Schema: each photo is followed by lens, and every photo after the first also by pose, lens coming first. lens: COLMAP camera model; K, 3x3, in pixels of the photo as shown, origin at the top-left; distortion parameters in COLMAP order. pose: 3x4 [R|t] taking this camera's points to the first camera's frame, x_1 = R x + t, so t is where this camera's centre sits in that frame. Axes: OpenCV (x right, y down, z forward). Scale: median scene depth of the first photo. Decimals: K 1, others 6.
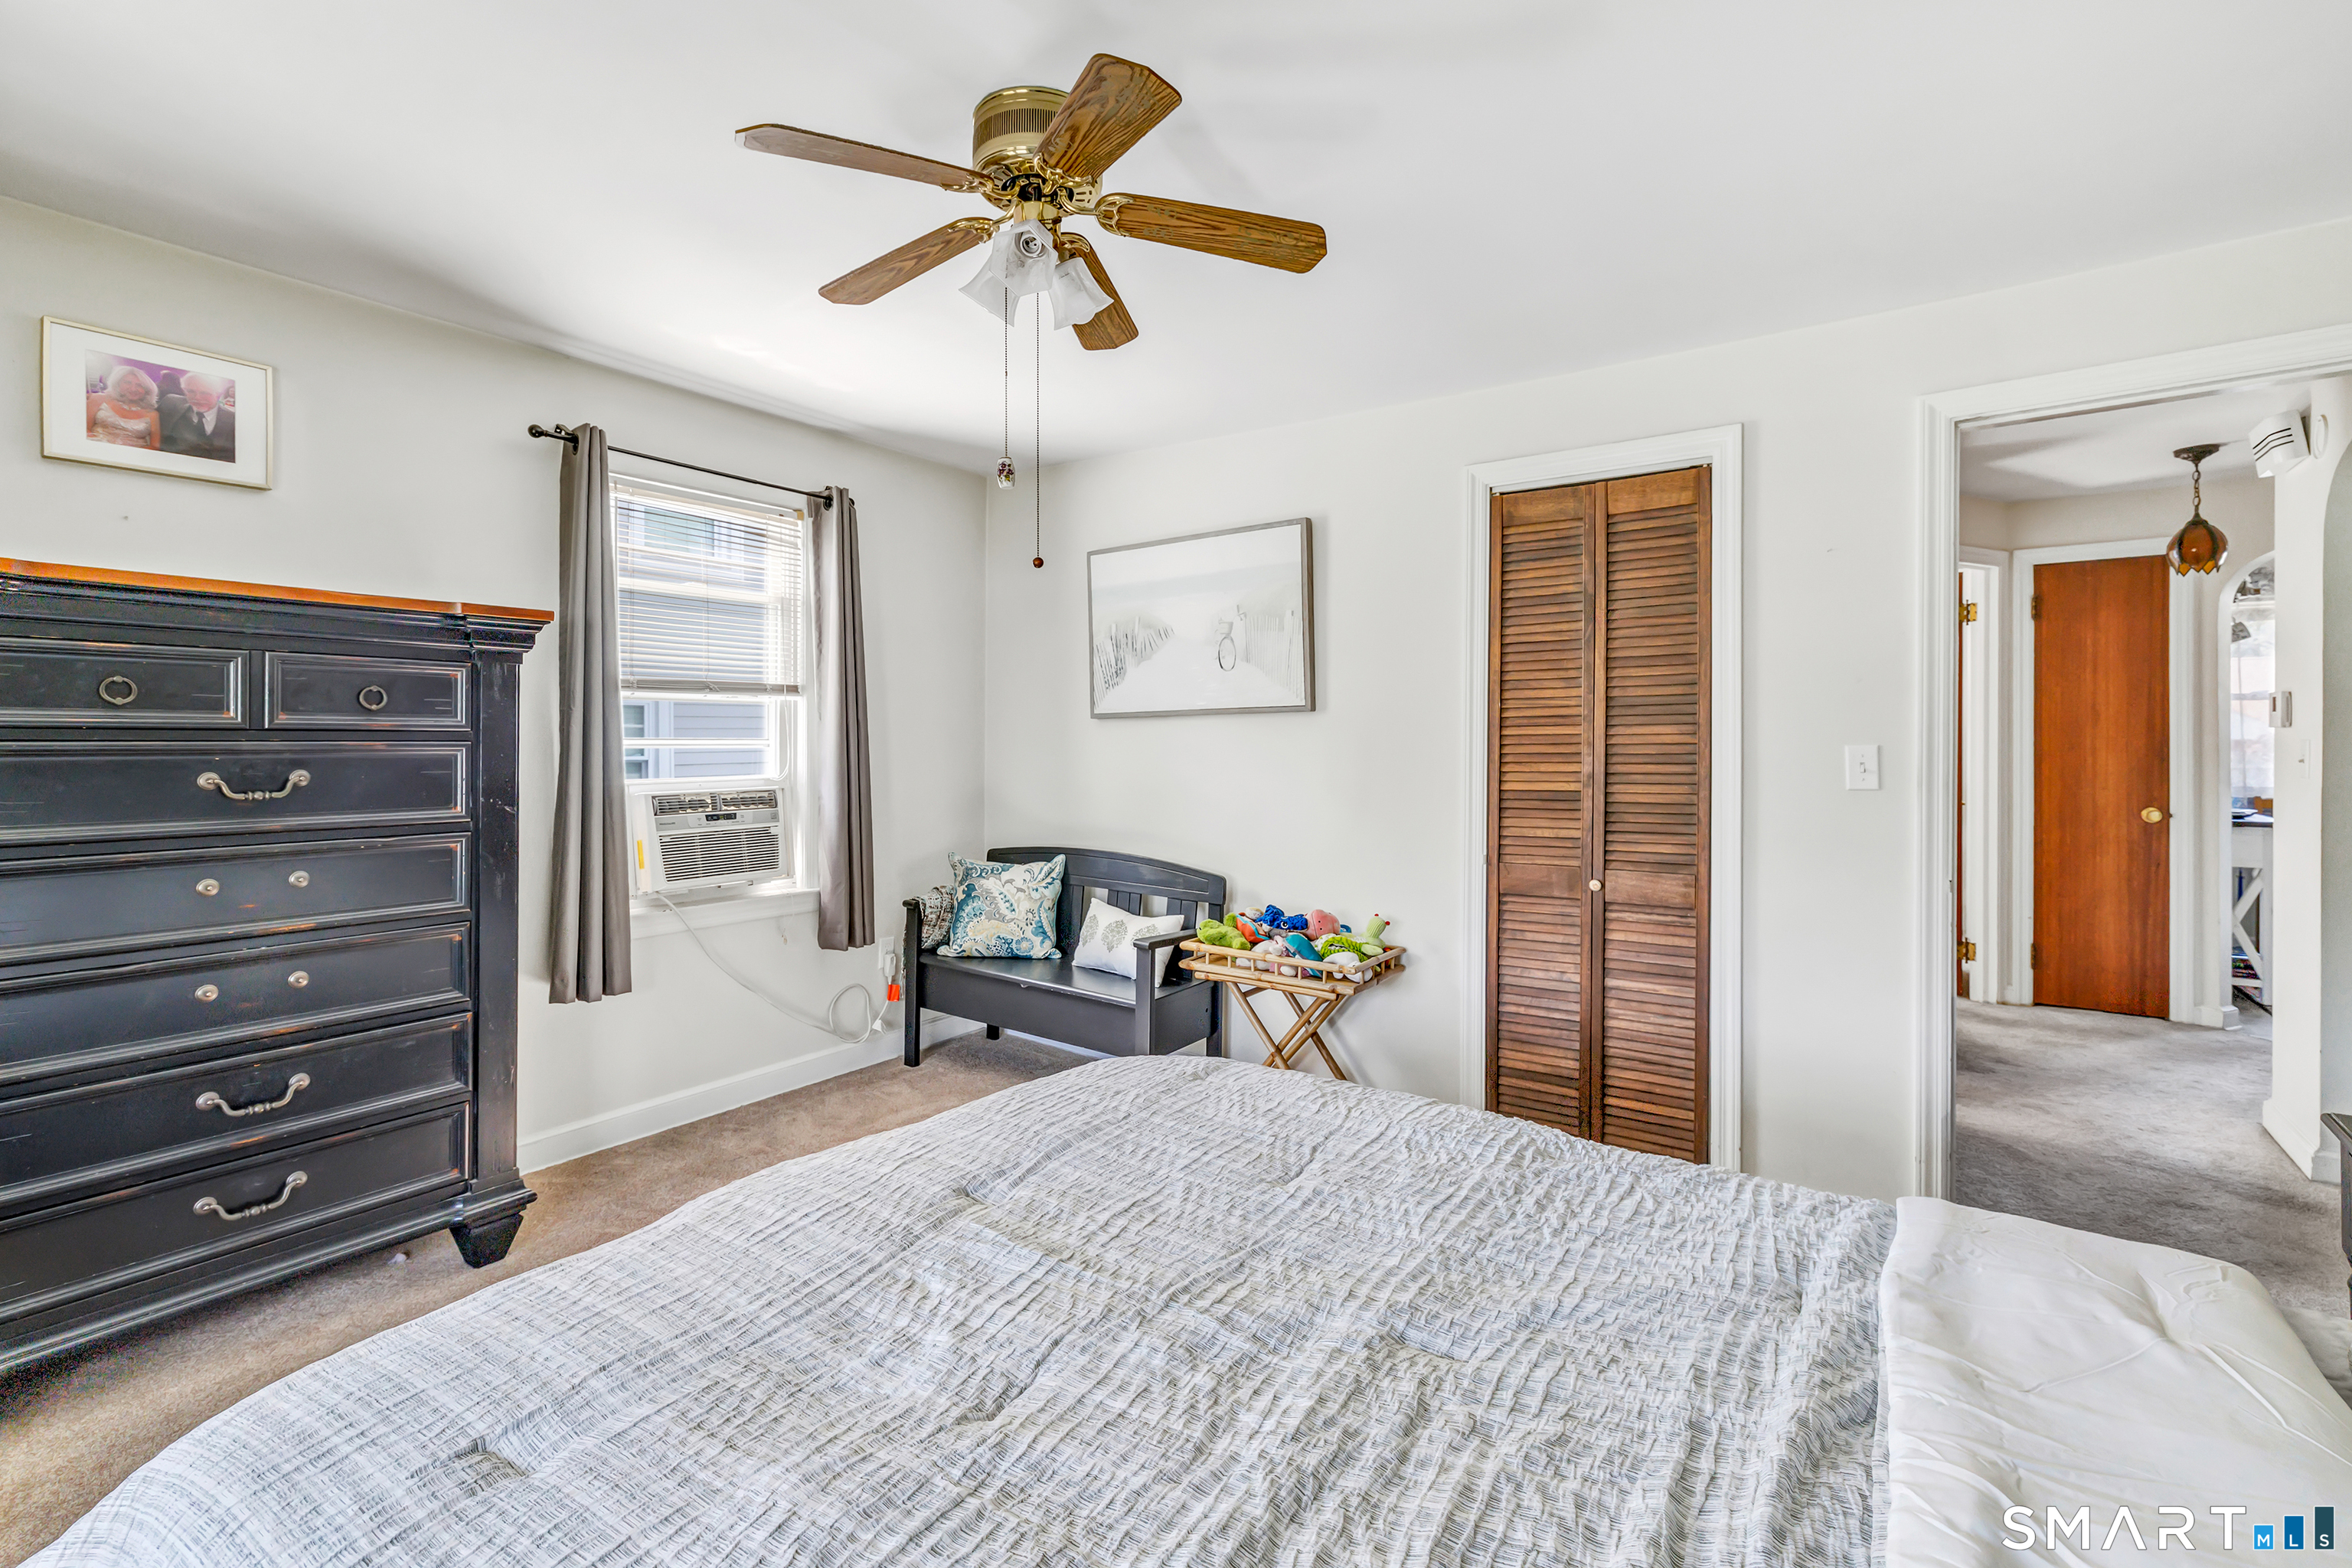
lens RADIAL K [[1047.6, 0, 1166.8], [0, 1047.6, 731.9], [0, 0, 1]] dist [-0.000002, 0.000619]
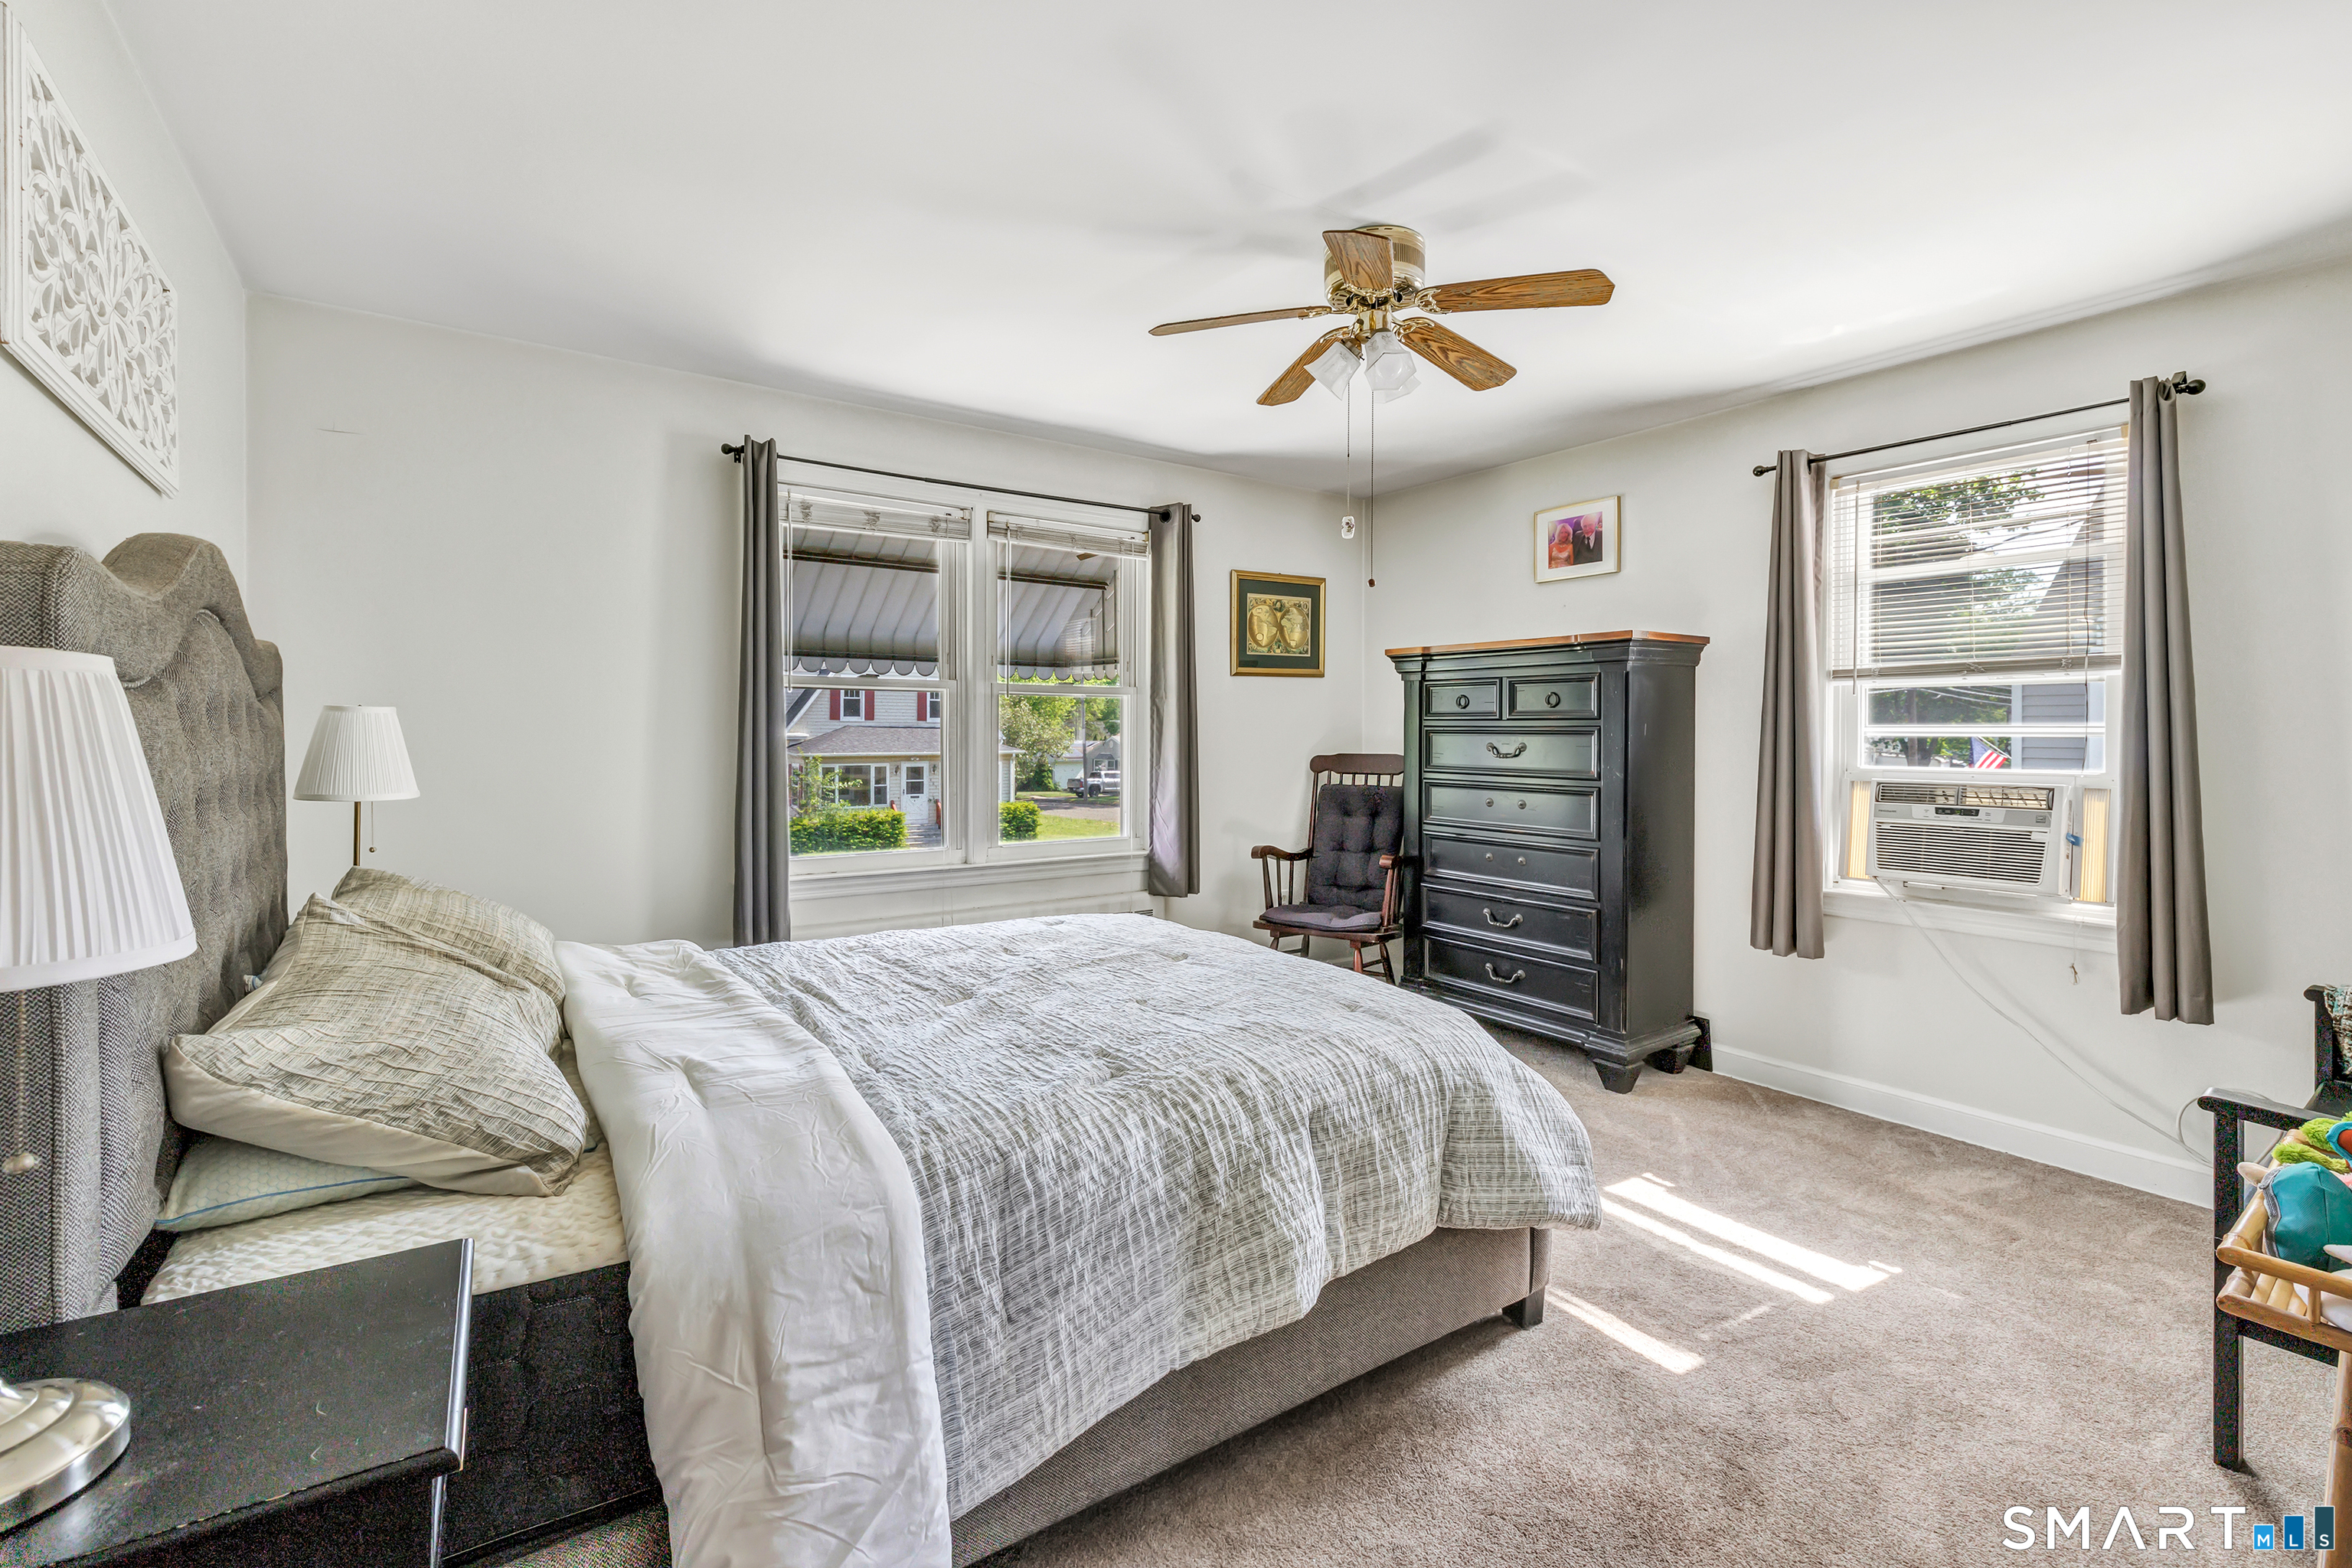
lens RADIAL K [[1047.6, 0, 1166.8], [0, 1047.6, 731.9], [0, 0, 1]] dist [-0.000002, 0.000619]
pose [[-0.338001, -0.004765, -0.941134, 0.734963], [-0.000343, 0.999988, -0.004940, 0.018866], [0.941146, -0.001347, -0.337999, 0.738757]]
